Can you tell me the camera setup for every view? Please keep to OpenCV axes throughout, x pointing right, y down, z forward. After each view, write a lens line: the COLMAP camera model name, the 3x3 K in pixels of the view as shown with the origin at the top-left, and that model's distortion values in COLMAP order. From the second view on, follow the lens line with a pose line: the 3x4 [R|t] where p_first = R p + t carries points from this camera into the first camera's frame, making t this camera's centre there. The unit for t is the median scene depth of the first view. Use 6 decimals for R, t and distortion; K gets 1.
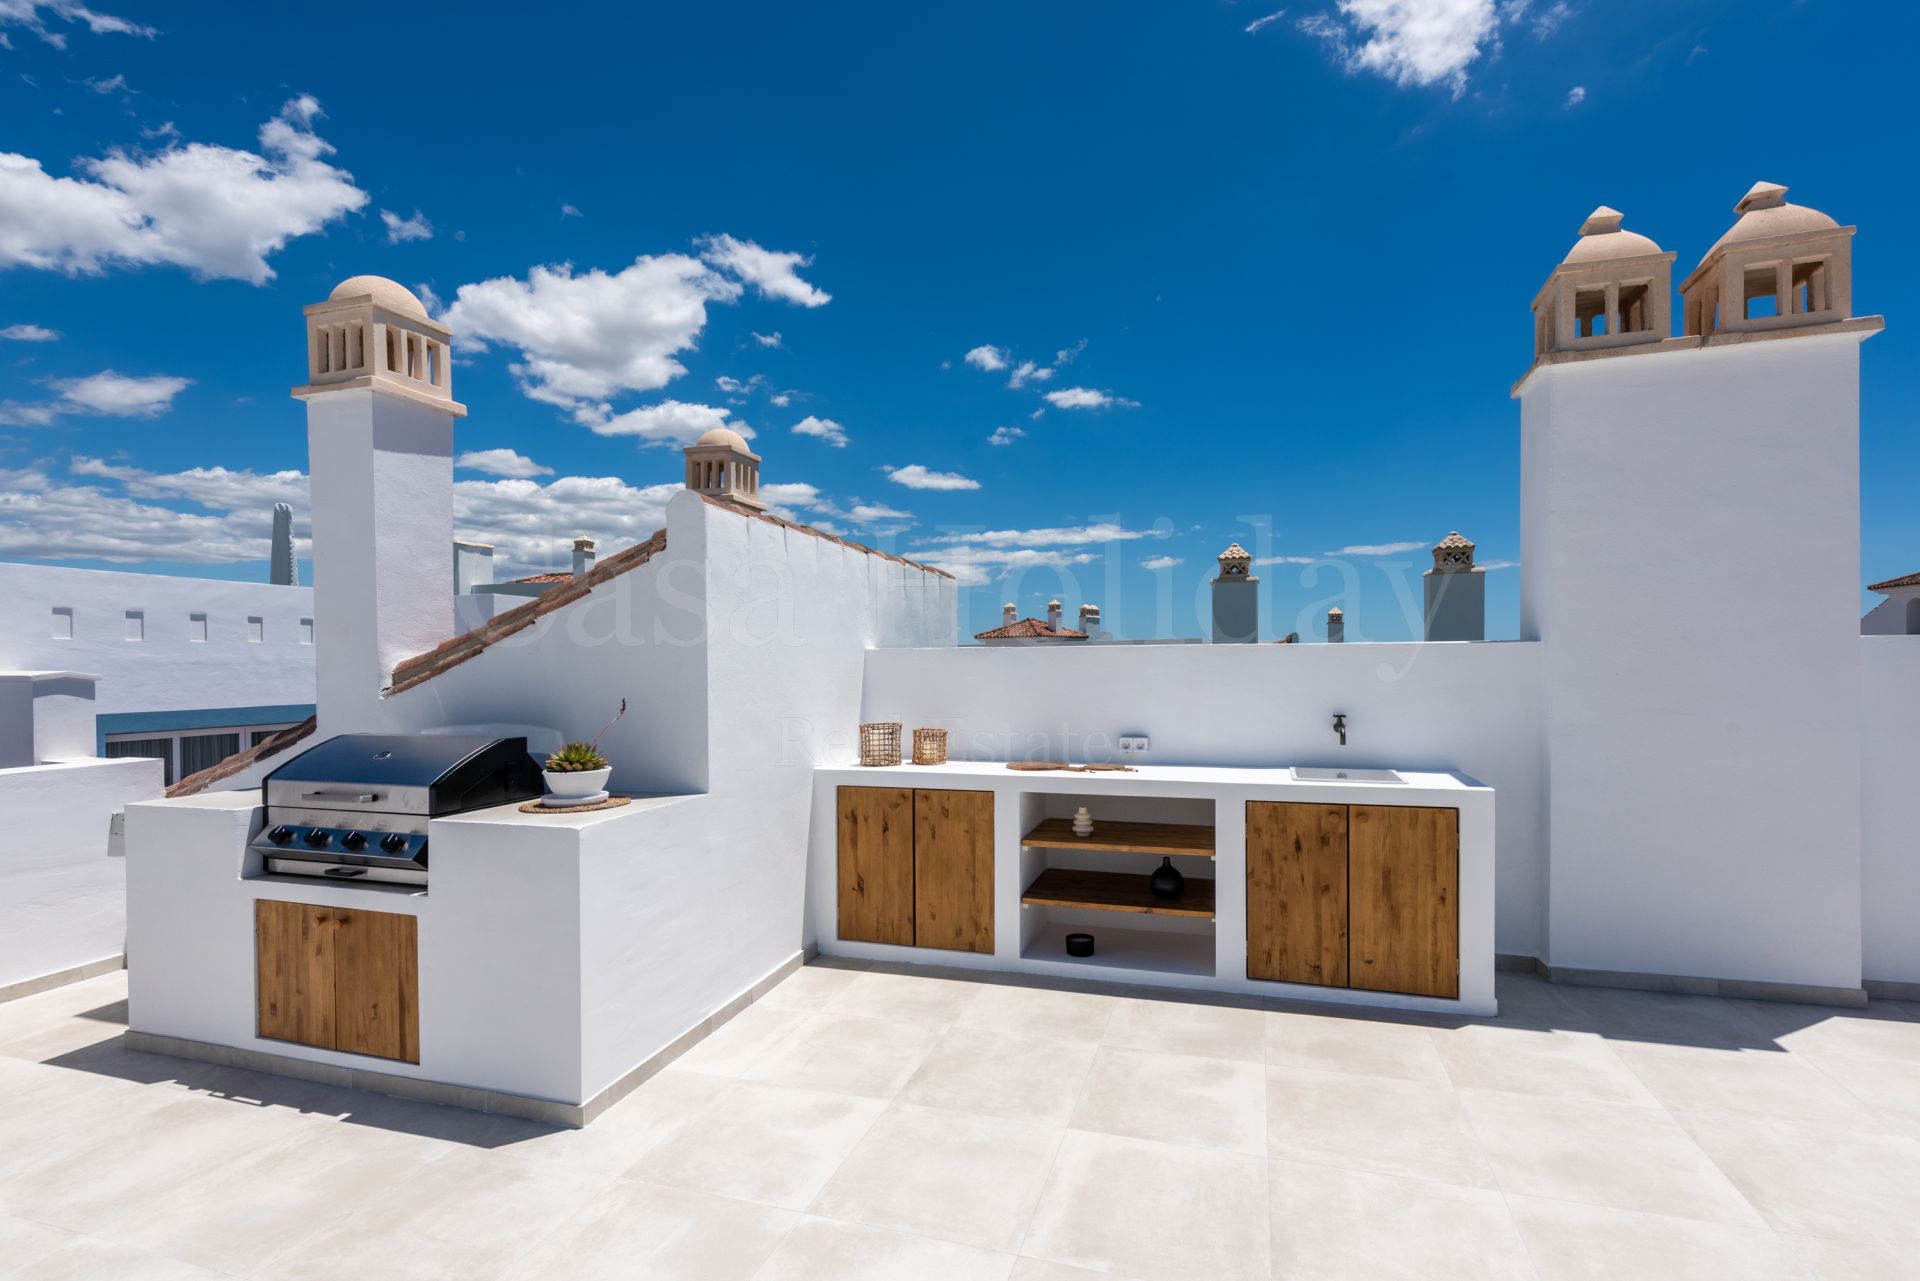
lens RADIAL K [[941.8, 0, 938.8], [0, 941.8, 635.9], [0, 0, 1]] dist [0.016428, -0.001187]
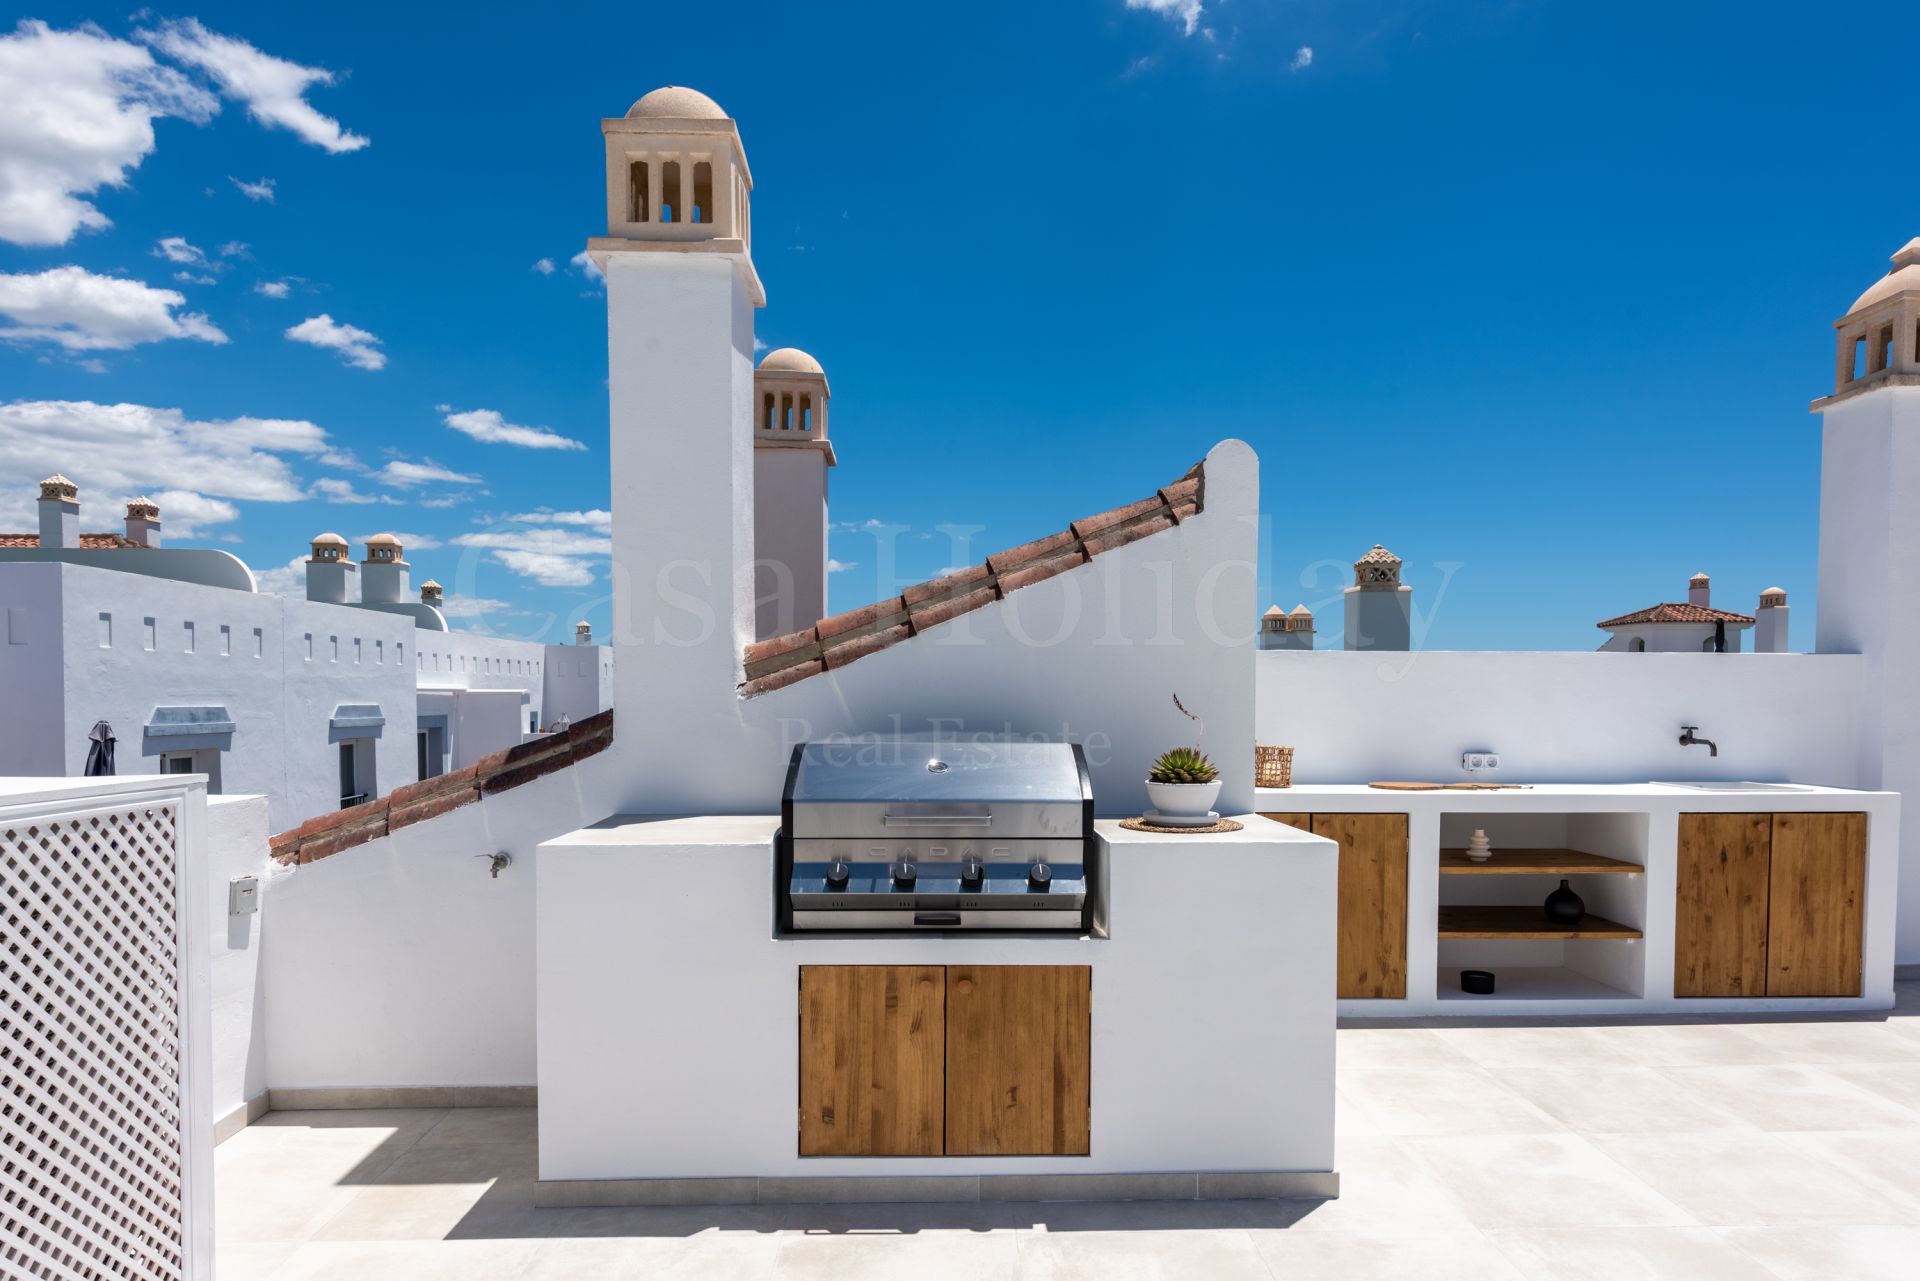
lens RADIAL K [[1287.8, 0, 896.8], [0, 1287.8, 690.4], [0, 0, 1]] dist [0.032417, -0.024009]
pose [[0.932462, 0.012752, 0.361042, -0.825885], [-0.019885, 0.999673, 0.016048, 0.041963], [-0.360719, -0.022143, 0.932412, 0.056082]]
